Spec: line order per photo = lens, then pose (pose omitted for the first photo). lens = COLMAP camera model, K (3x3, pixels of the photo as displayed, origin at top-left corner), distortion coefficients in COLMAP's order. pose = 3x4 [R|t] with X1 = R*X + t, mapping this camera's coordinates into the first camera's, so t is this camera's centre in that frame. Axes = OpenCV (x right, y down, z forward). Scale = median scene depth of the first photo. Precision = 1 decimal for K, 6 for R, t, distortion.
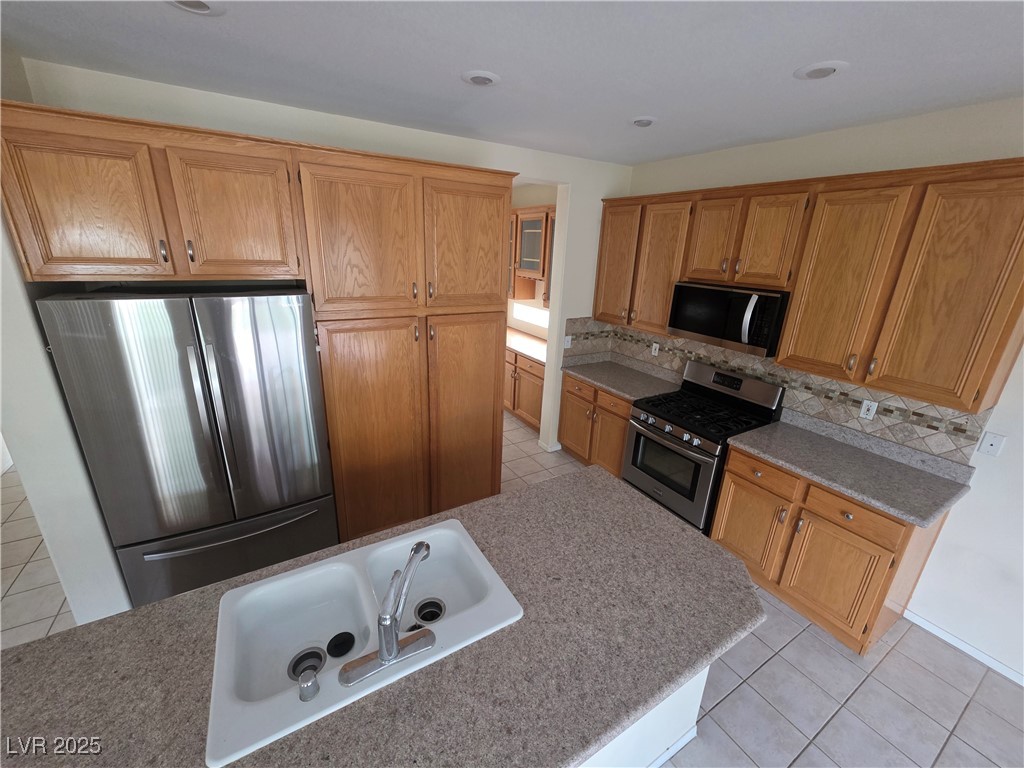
lens RADIAL K [[408.7, 0, 509.8], [0, 408.7, 380.6], [0, 0, 1]] dist [0.001718, -0.000201]
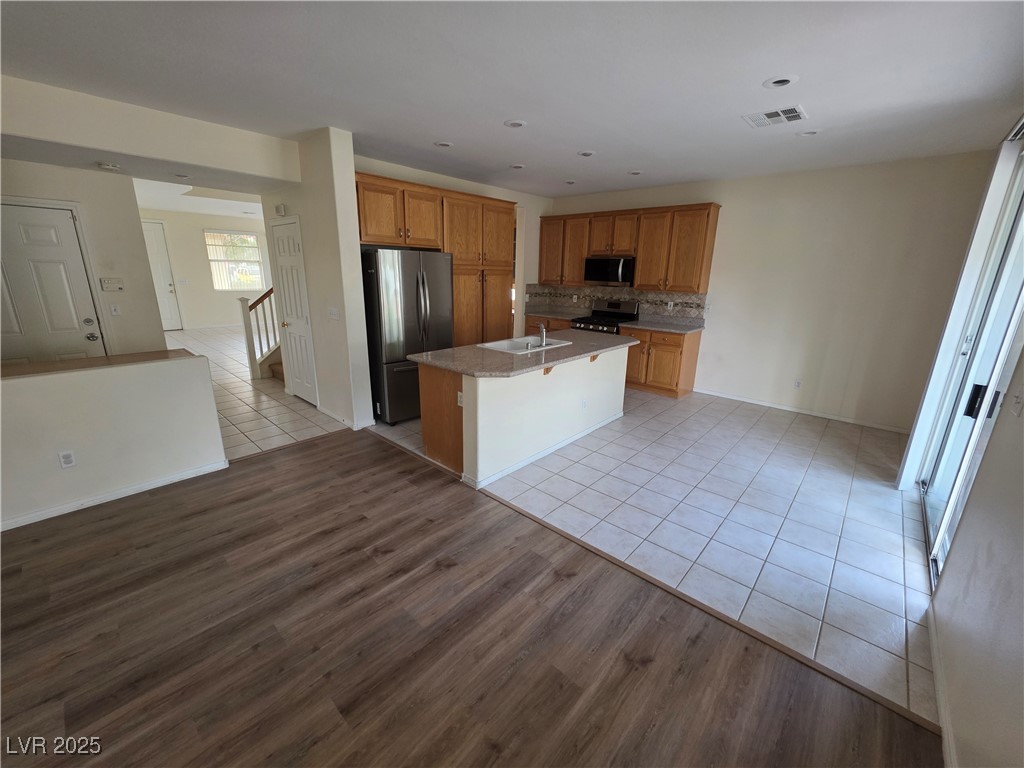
lens RADIAL K [[408.7, 0, 510.8], [0, 408.7, 381.6], [0, 0, 1]] dist [0.001718, -0.000201]
pose [[0.955497, -0.094745, 0.279372, -0.677654], [0.107171, 0.993803, -0.029509, 0.462555], [-0.274845, 0.058136, 0.959729, -0.949945]]
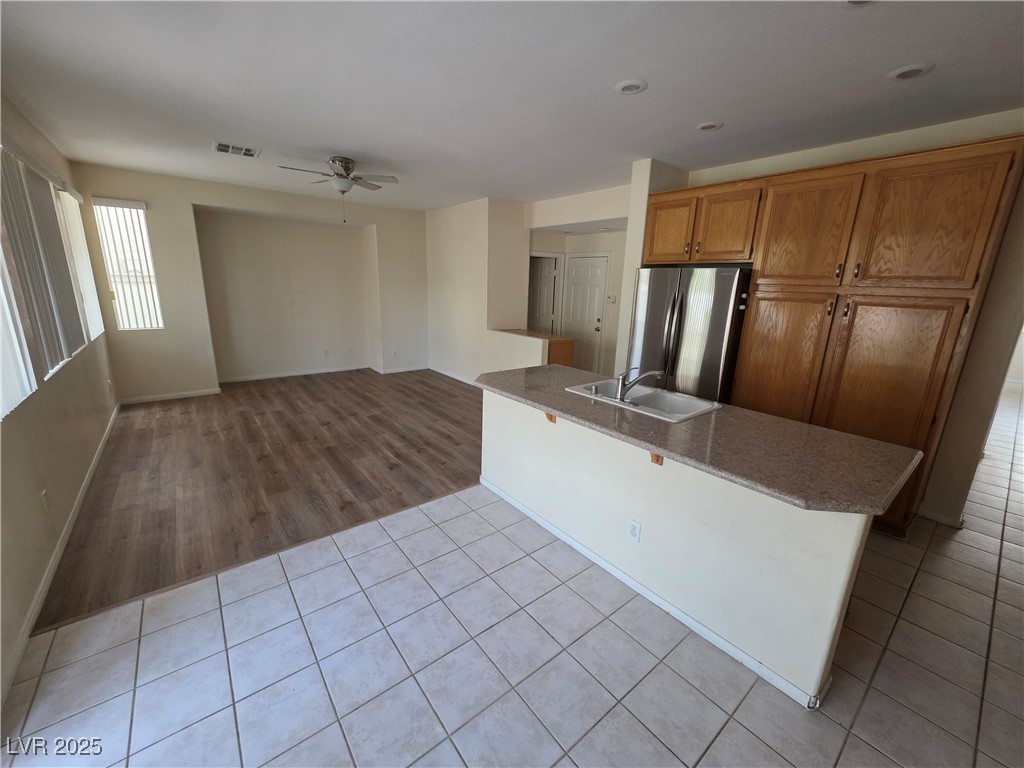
lens RADIAL K [[408.7, 0, 511.1], [0, 408.7, 380.7], [0, 0, 1]] dist [0.001718, -0.000201]
pose [[0.138336, 0.200815, -0.969813, 0.776072], [-0.335319, 0.930891, 0.144925, 0.201468], [0.931893, 0.305148, 0.196113, -0.002218]]
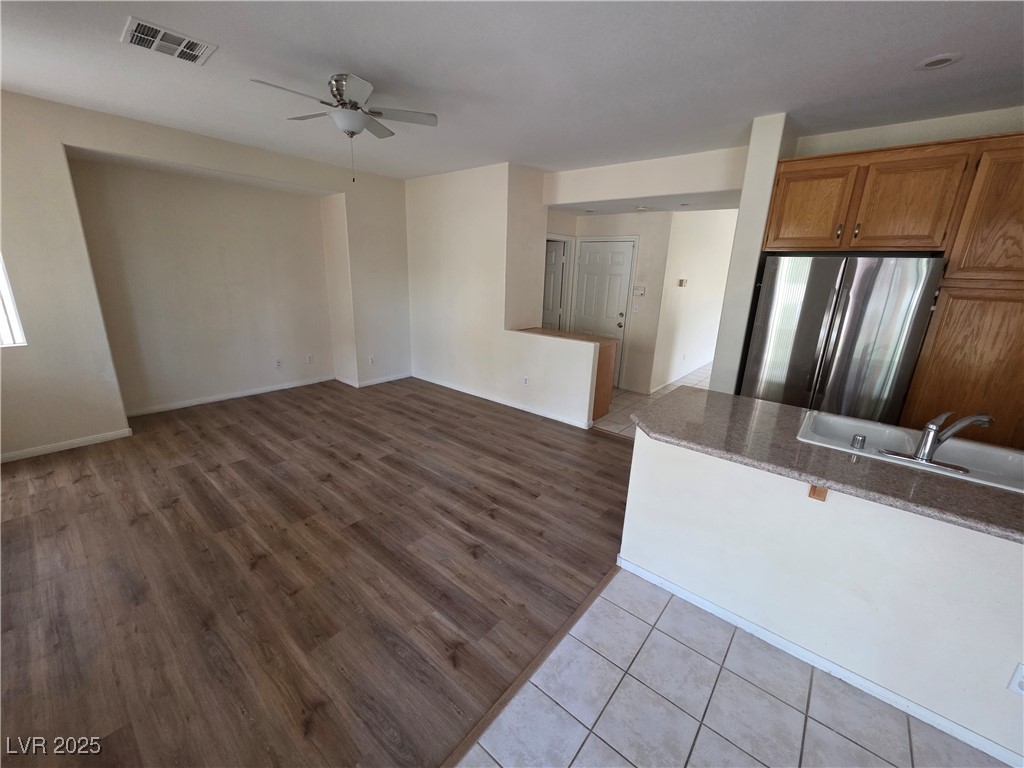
lens RADIAL K [[408.7, 0, 510.6], [0, 408.7, 380.5], [0, 0, 1]] dist [0.001718, -0.000201]
pose [[0.334403, 0.222205, -0.915860, 0.213927], [-0.317542, 0.941548, 0.112495, 0.314616], [0.887323, 0.253205, 0.385415, -0.411937]]
